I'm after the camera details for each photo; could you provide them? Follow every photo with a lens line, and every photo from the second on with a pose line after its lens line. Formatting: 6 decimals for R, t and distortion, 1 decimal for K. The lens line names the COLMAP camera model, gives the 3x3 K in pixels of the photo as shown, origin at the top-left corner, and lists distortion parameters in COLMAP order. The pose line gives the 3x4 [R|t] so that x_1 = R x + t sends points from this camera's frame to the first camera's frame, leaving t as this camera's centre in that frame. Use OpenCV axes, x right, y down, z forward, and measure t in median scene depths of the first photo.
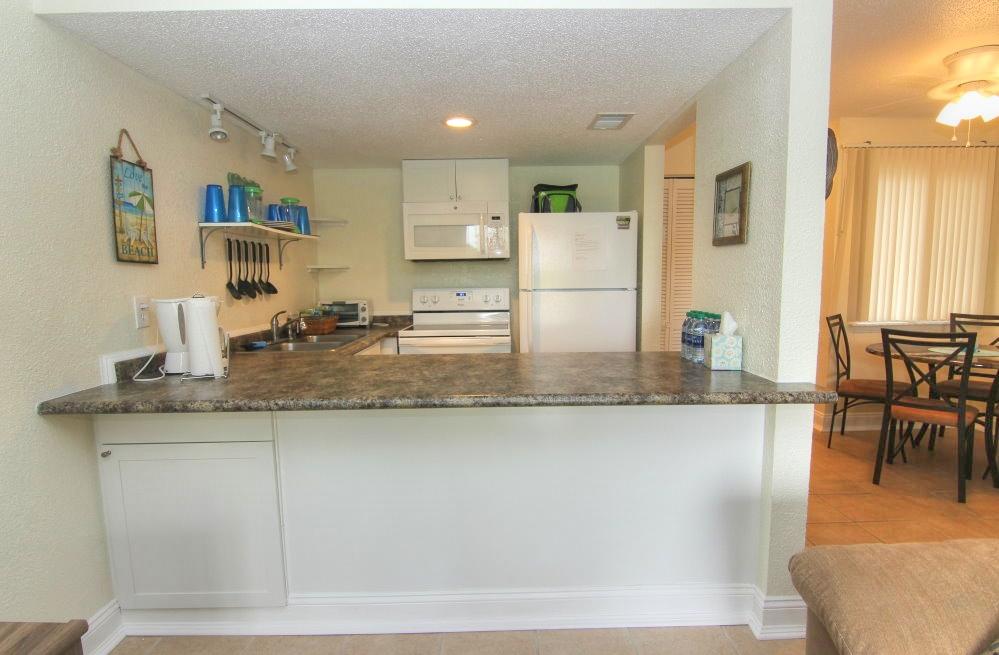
lens RADIAL K [[513.4, 0, 499.5], [0, 513.4, 327.5], [0, 0, 1]] dist [-0.000996, 0.000016]
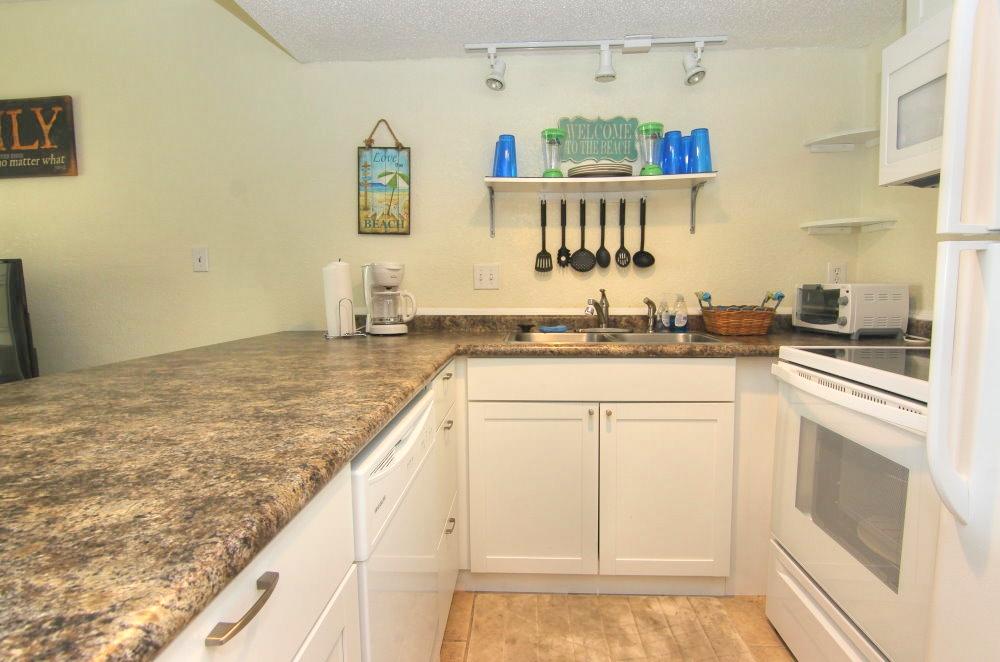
lens RADIAL K [[518.7, 0, 500.0], [0, 518.7, 331.0], [0, 0, 1]] dist [0.001816, -0.000049]
pose [[-0.025427, 0.107073, -0.993926, 0.452137], [-0.090403, 0.989927, 0.108955, -0.058286], [0.995581, 0.092624, -0.015492, 1.235046]]
